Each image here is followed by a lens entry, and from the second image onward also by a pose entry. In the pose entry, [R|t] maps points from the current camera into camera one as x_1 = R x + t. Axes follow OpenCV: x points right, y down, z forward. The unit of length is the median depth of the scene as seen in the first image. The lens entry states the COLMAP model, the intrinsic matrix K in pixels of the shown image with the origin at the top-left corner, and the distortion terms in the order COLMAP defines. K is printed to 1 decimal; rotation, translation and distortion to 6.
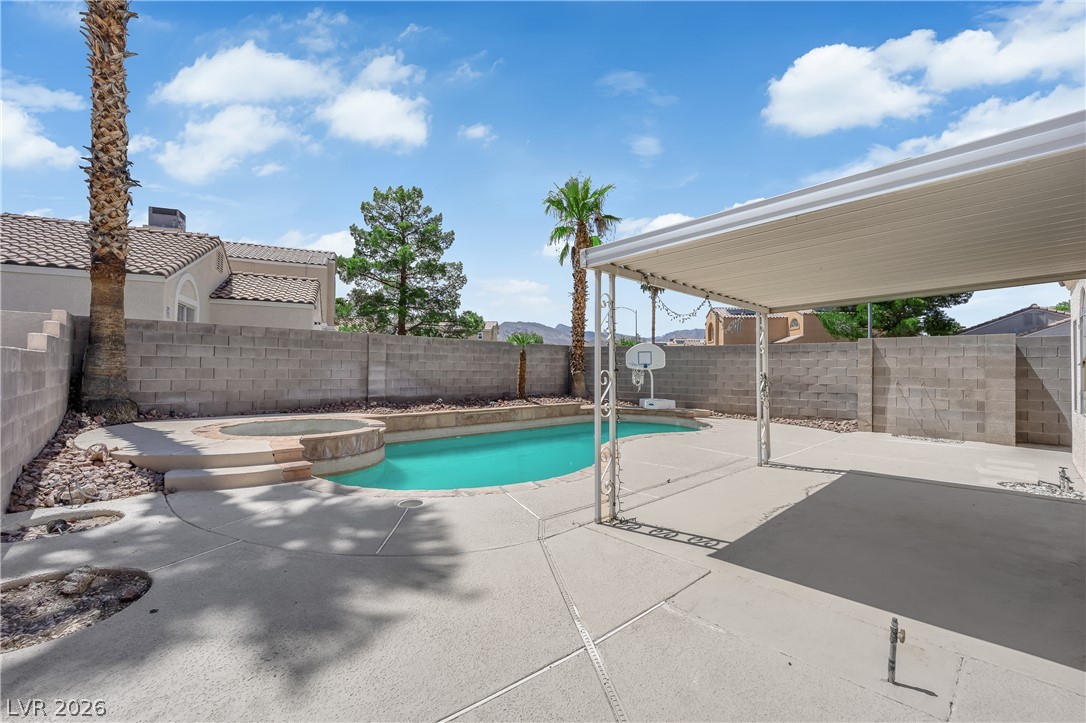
lens RADIAL K [[435.7, 0, 542.9], [0, 435.7, 364.9], [0, 0, 1]] dist [0.000425, -0.000305]
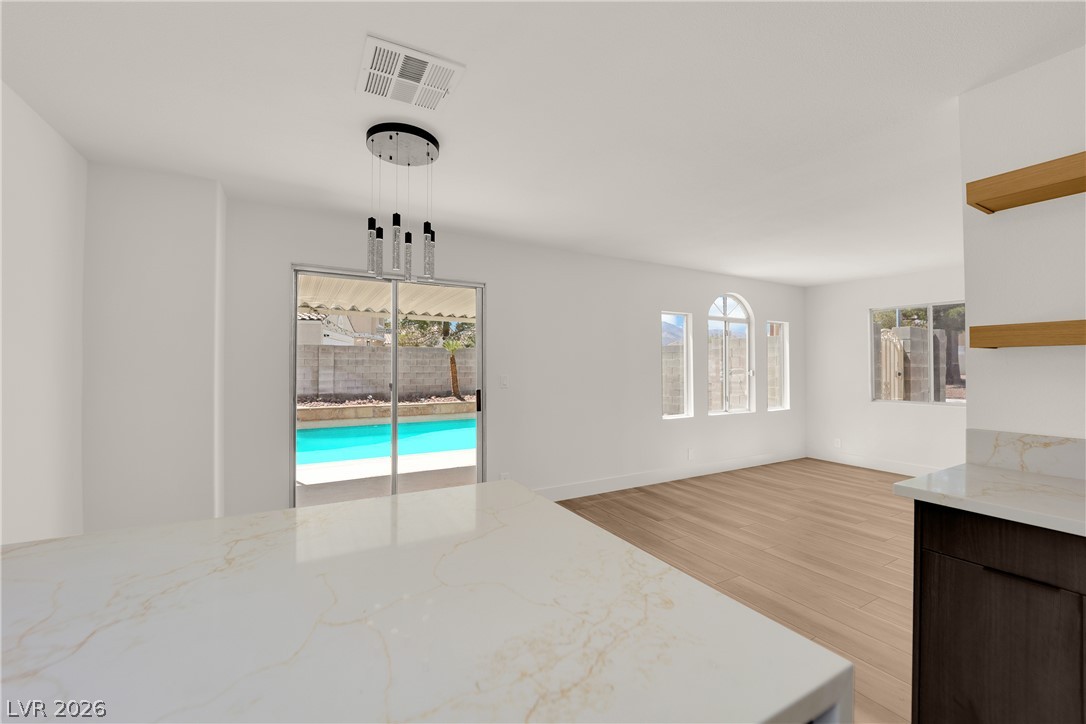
lens RADIAL K [[435.7, 0, 547.3], [0, 435.7, 361.3], [0, 0, 1]] dist [0.000425, -0.000305]
pose [[0.978248, -0.012072, -0.207086, 0.507029], [0.010900, 0.999917, -0.006801, -0.007065], [0.207151, 0.004396, 0.978299, -0.118647]]
